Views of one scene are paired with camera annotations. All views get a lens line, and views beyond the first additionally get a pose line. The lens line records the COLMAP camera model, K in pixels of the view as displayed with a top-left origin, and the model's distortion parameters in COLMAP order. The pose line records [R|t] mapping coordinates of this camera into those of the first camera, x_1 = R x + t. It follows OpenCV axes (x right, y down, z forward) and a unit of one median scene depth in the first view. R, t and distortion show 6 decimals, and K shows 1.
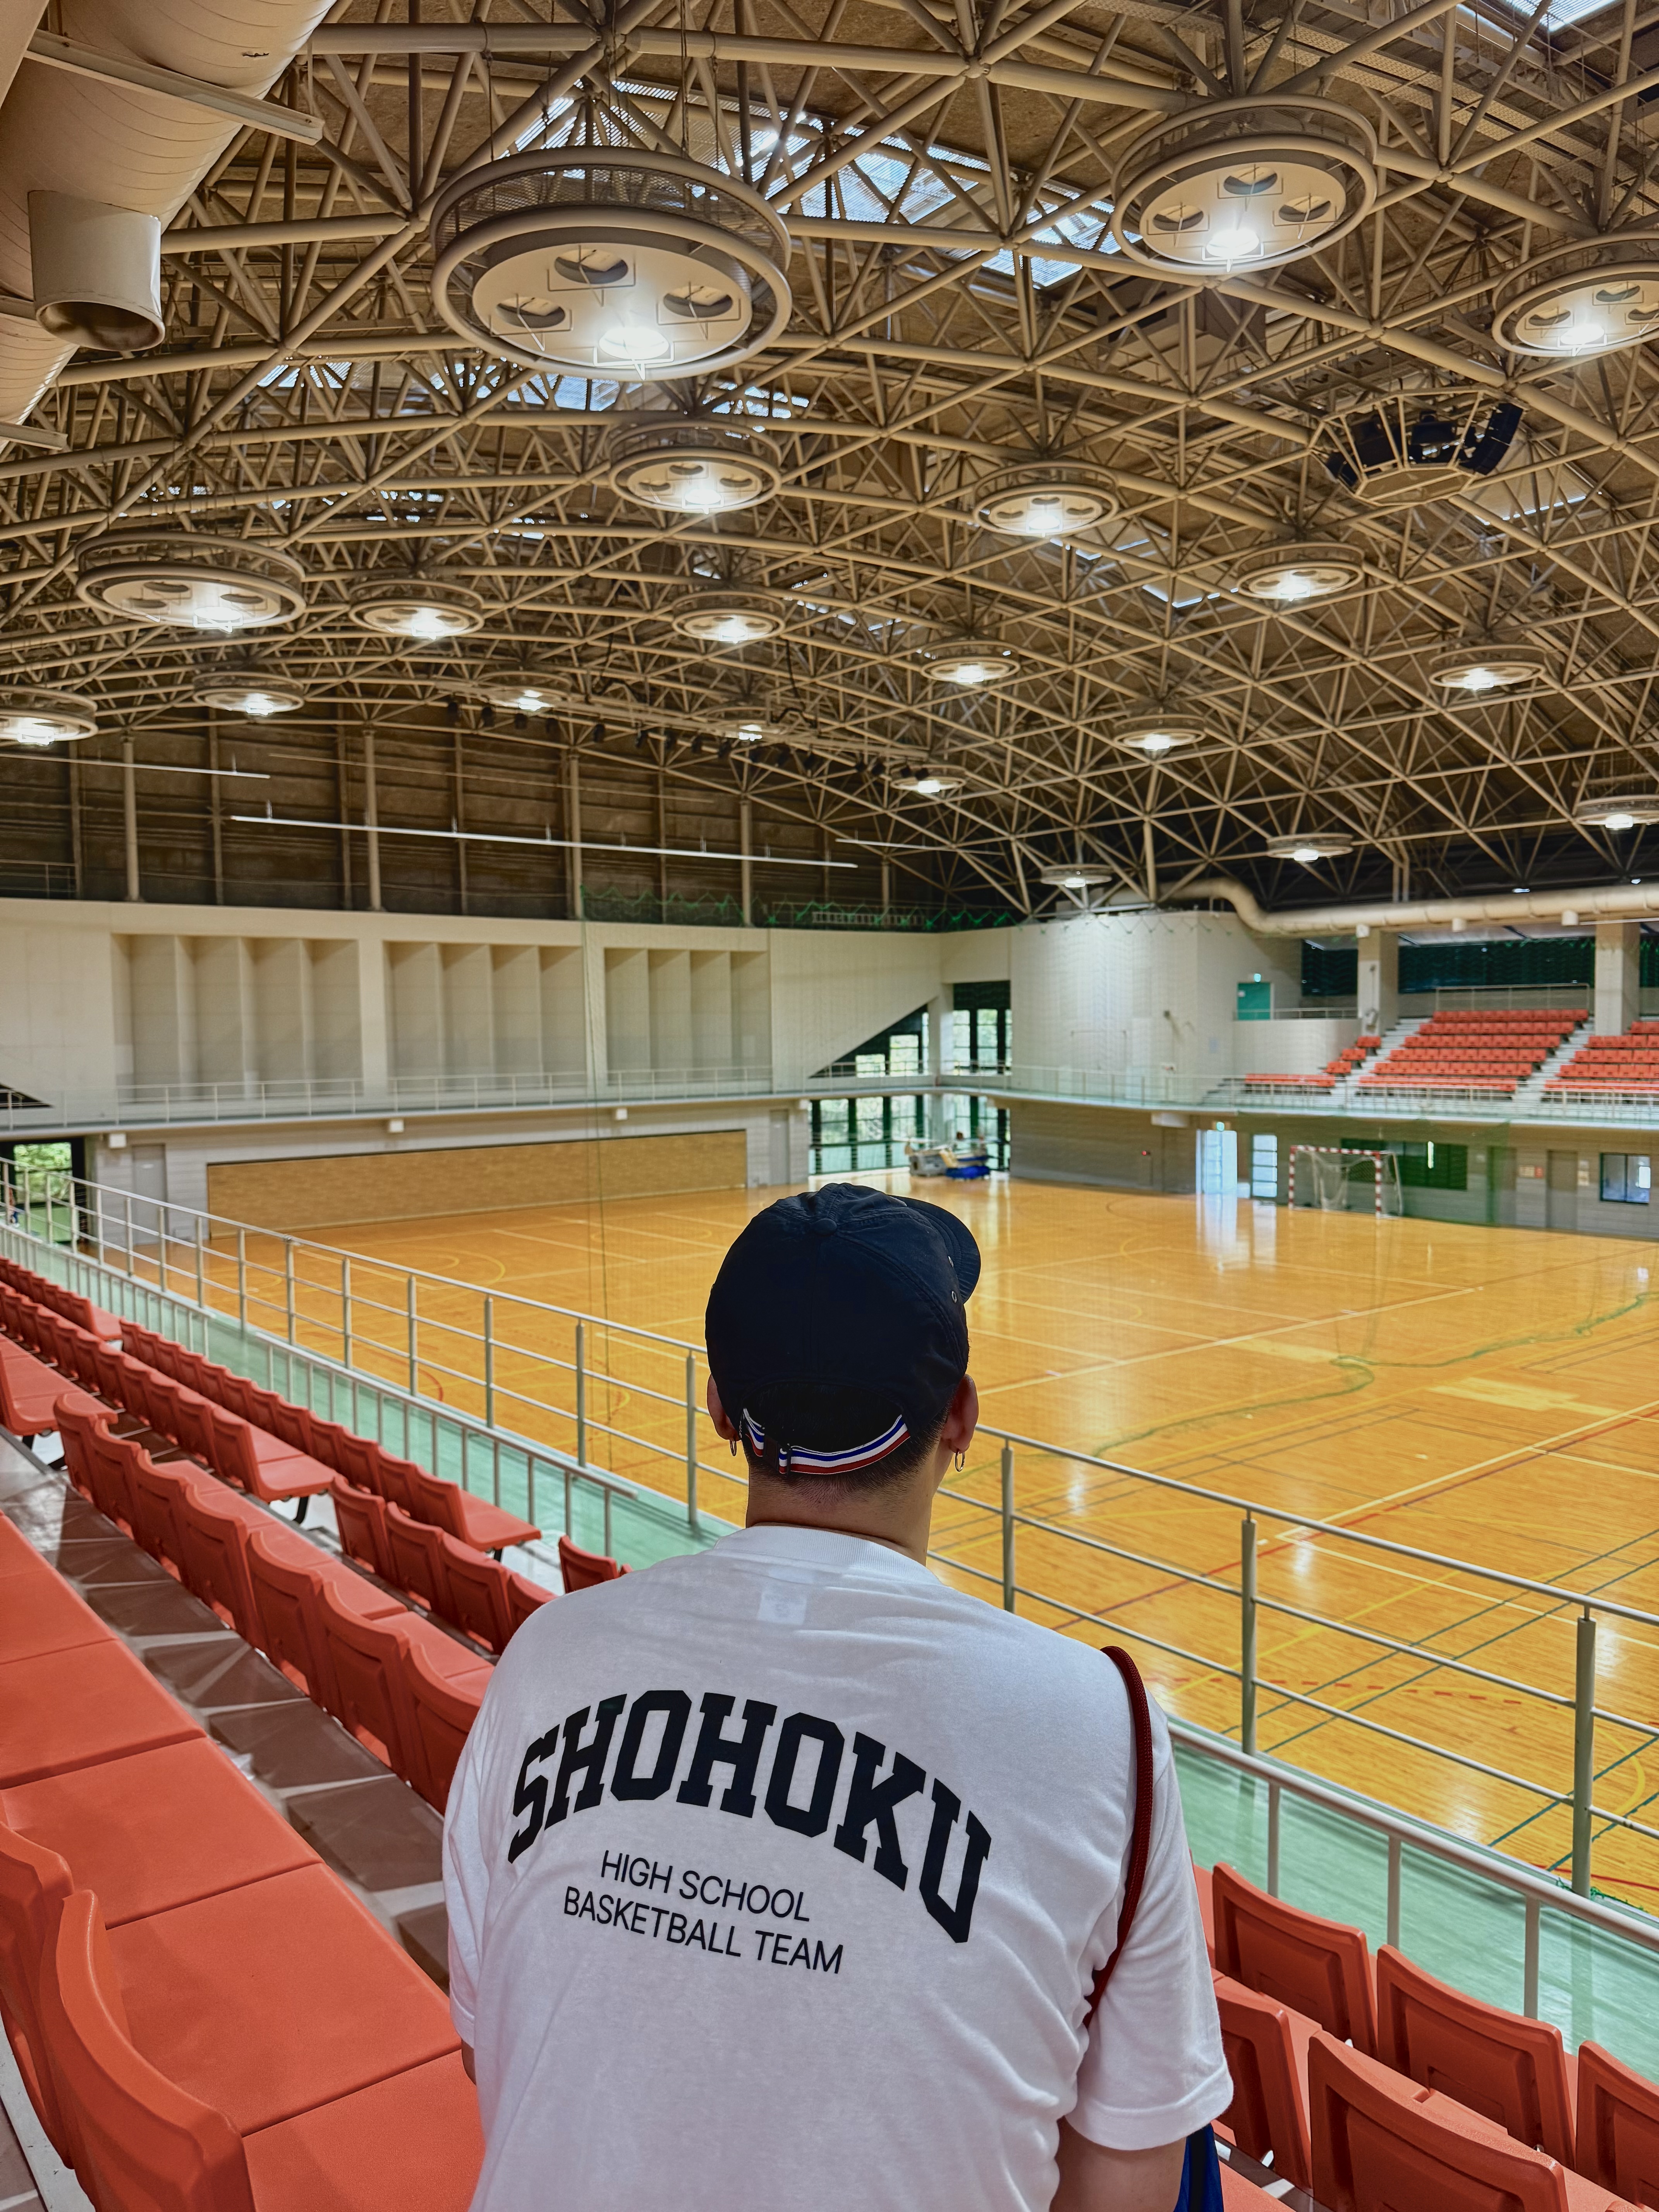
lens RADIAL K [[1565.1, 0, 831.1], [0, 1565.1, 1146.7], [0, 0, 1]] dist [0.011625, -0.004594]
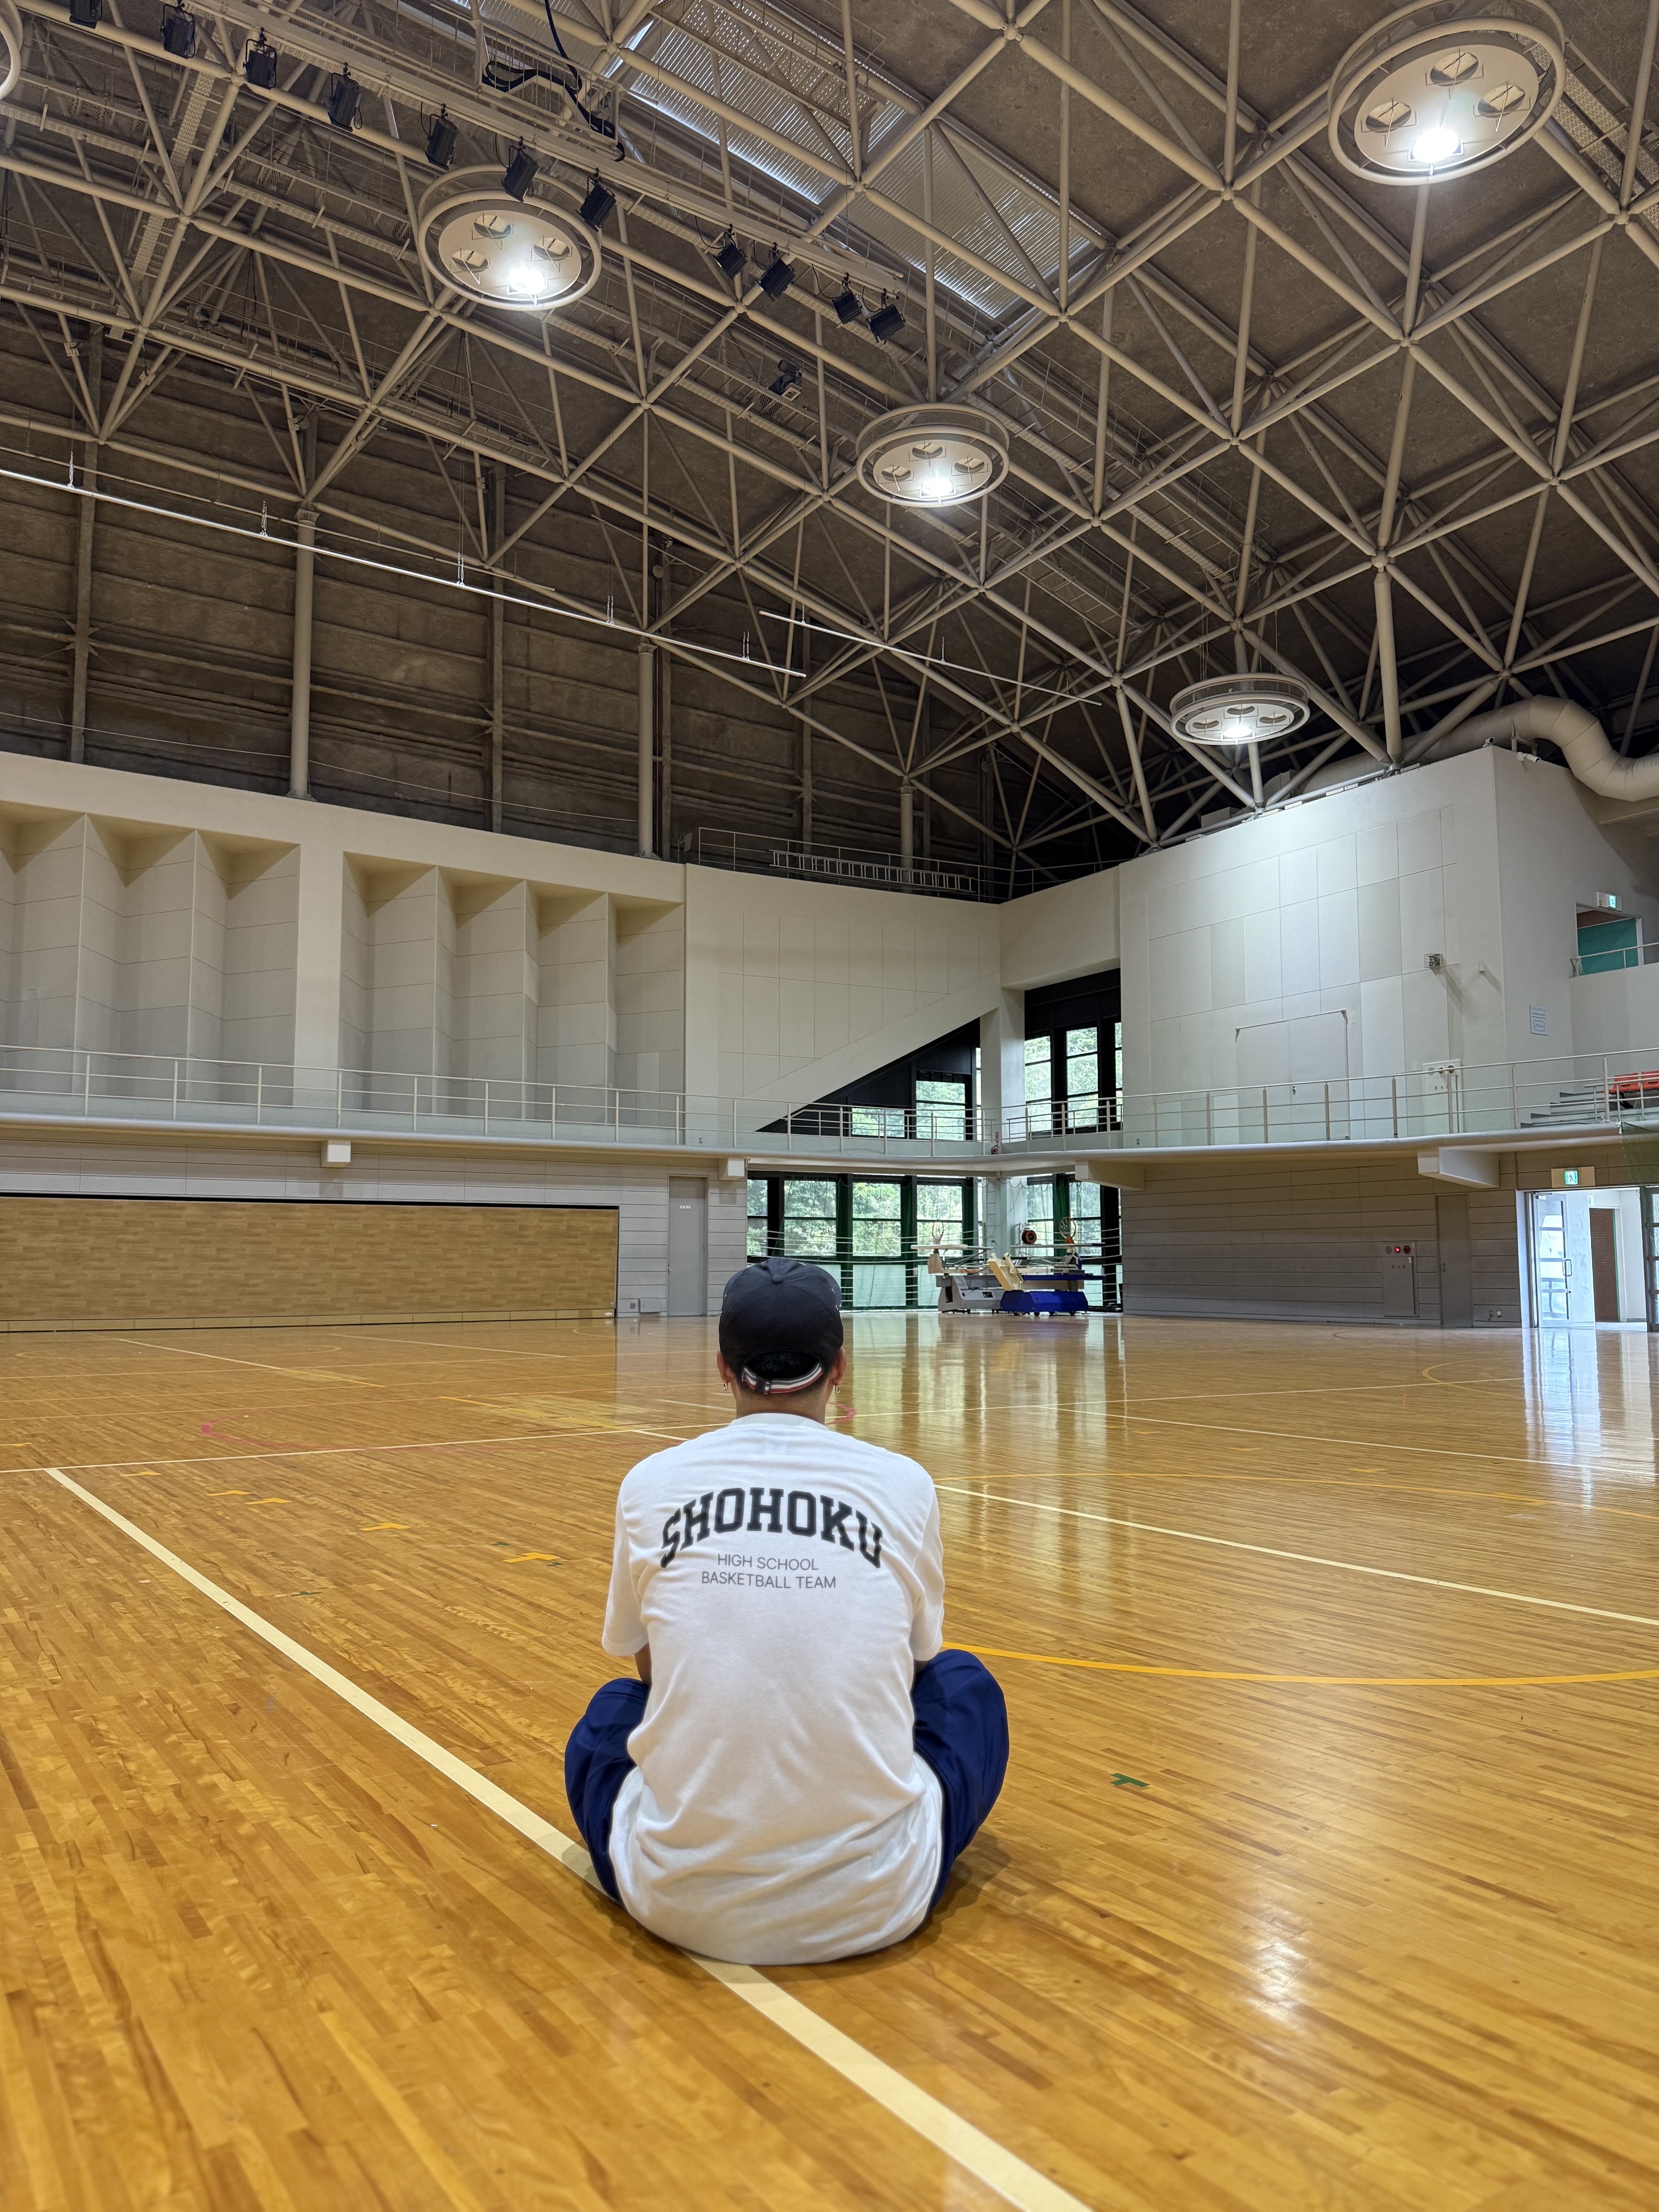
lens RADIAL K [[1565.1, 0, 842.4], [0, 1565.1, 1117.4], [0, 0, 1]] dist [0.011625, -0.004594]
pose [[0.996993, 0.002302, -0.077459, 0.060532], [-0.015564, 0.985137, -0.171061, 0.047049], [0.075914, 0.171753, 0.982211, 0.464127]]
